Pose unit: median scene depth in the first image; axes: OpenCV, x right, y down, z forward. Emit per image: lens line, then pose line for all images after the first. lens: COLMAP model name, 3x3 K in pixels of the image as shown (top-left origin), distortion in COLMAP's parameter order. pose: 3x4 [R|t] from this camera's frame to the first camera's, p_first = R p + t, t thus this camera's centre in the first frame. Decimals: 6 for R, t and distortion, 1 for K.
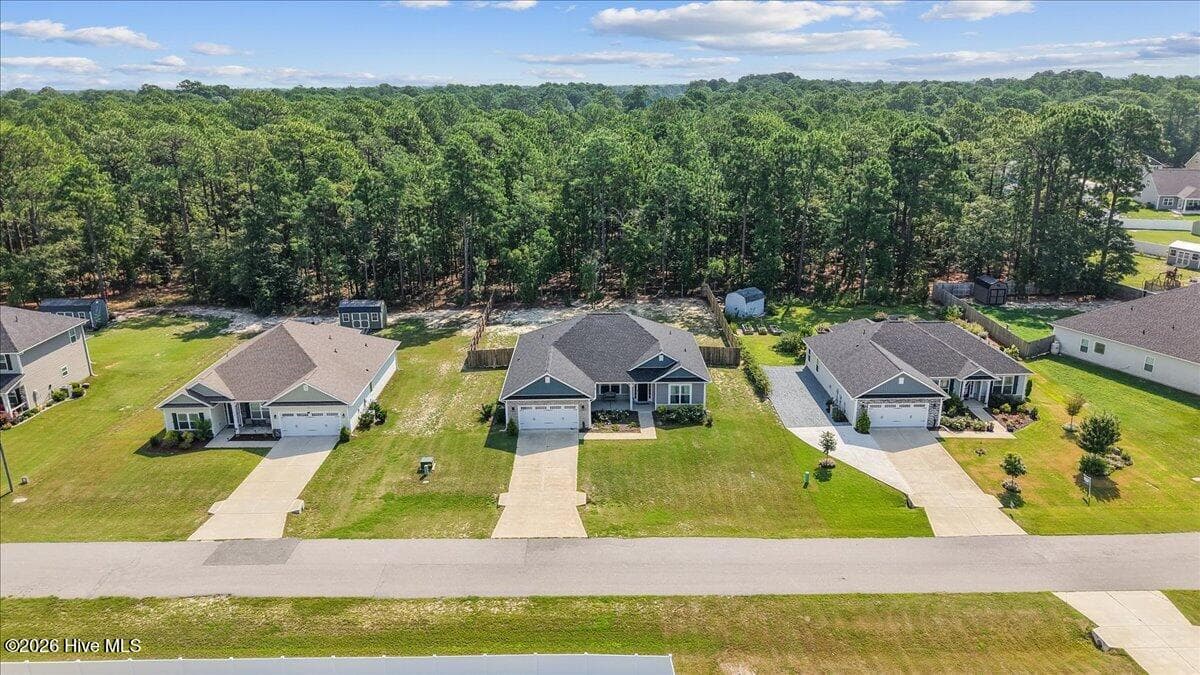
lens RADIAL K [[817.1, 0, 600.0], [0, 817.1, 337.5], [0, 0, 1]] dist [0.033652, -0.022812]
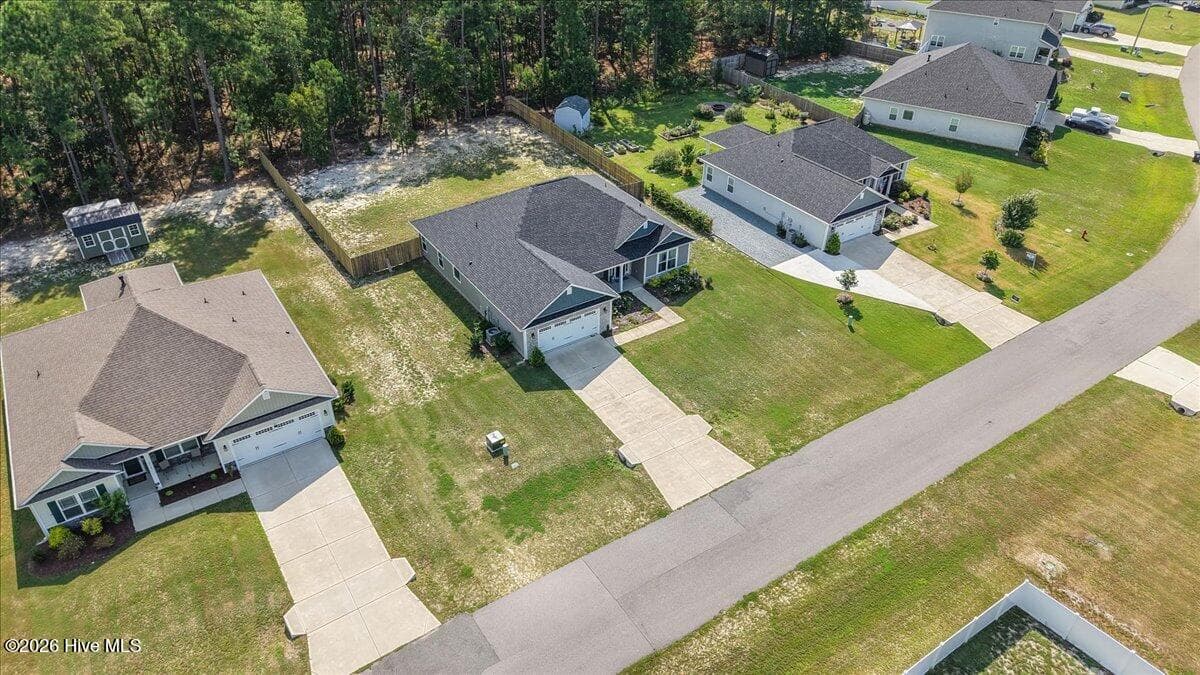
lens RADIAL K [[802.0, 0, 600.0], [0, 802.0, 337.5], [0, 0, 1]] dist [0.030171, -0.031110]
pose [[0.838331, -0.295091, 0.458391, -0.399638], [0.141742, 0.929901, 0.339401, -0.163163], [-0.526413, -0.219557, 0.821392, 0.304254]]
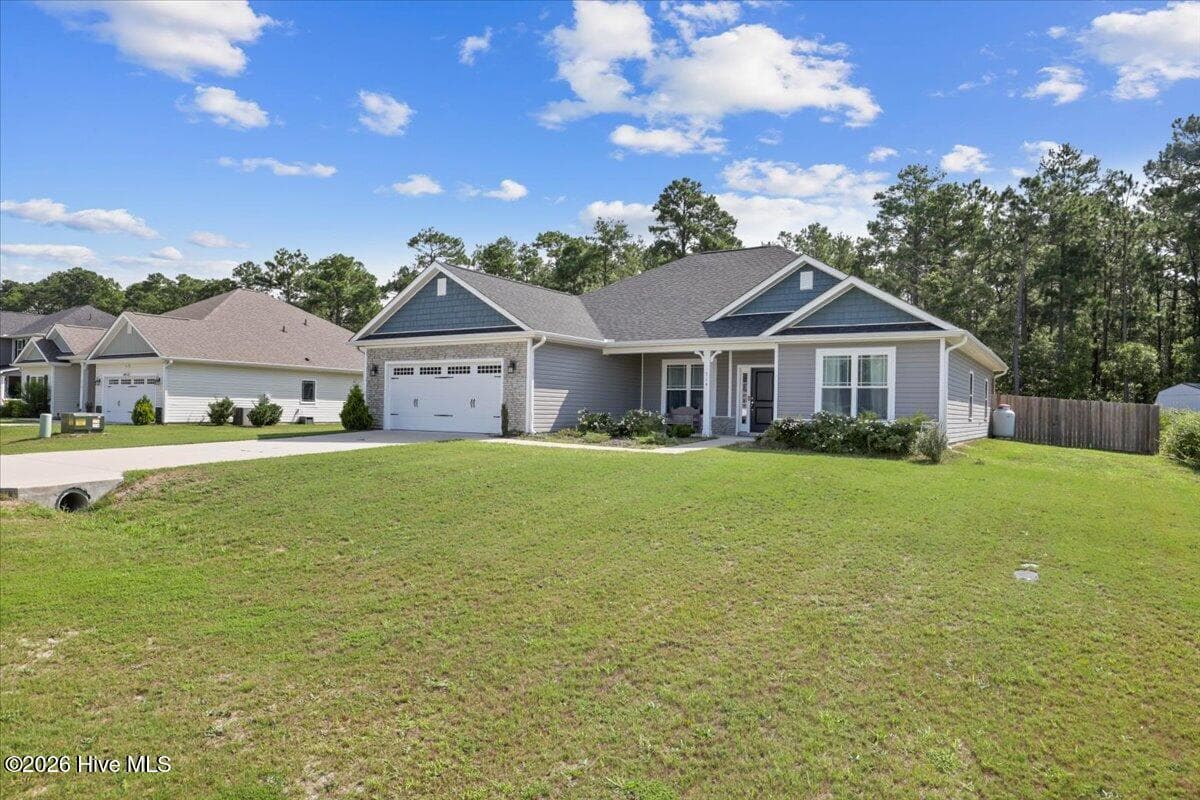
lens RADIAL K [[733.5, 0, 595.8], [0, 733.5, 401.7], [0, 0, 1]] dist [-0.012465, -0.000579]
pose [[0.833845, 0.021790, -0.551569, 0.171136], [-0.189378, 0.949868, -0.248770, 0.164124], [0.518497, 0.311890, 0.796169, 0.752220]]
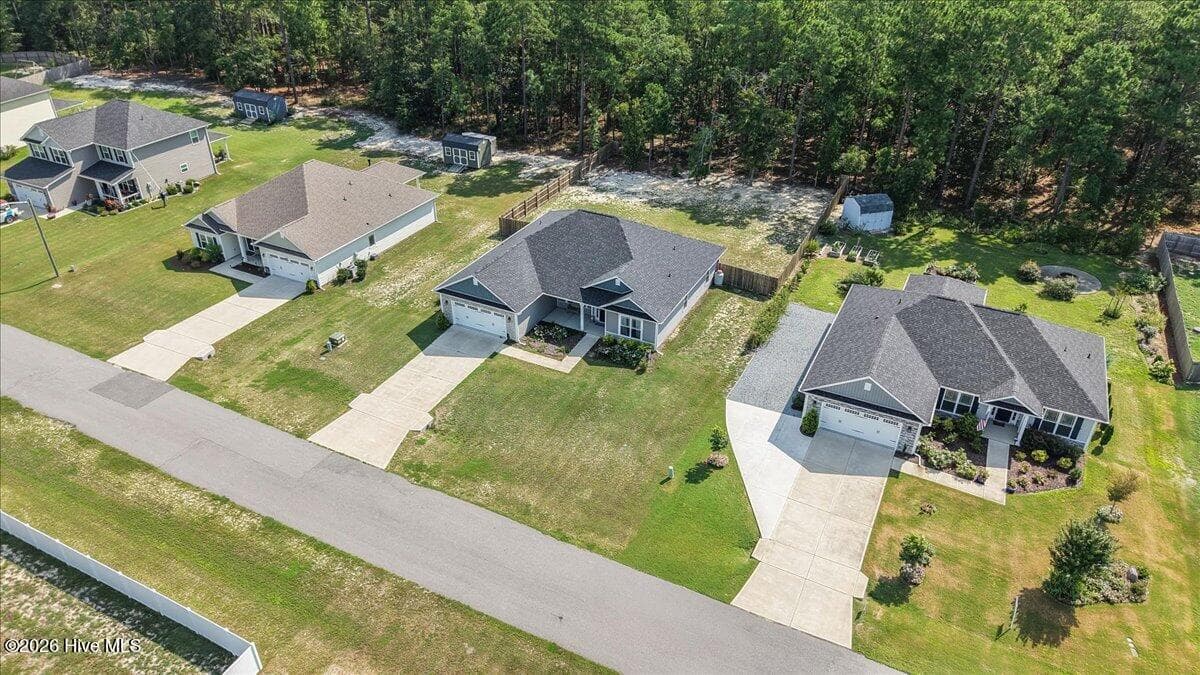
lens RADIAL K [[802.0, 0, 600.0], [0, 802.0, 337.5], [0, 0, 1]] dist [0.030171, -0.031110]
pose [[0.890352, 0.254587, -0.377436, 0.402292], [-0.153362, 0.948298, 0.277870, -0.155177], [0.428664, -0.189518, 0.883363, 0.233847]]
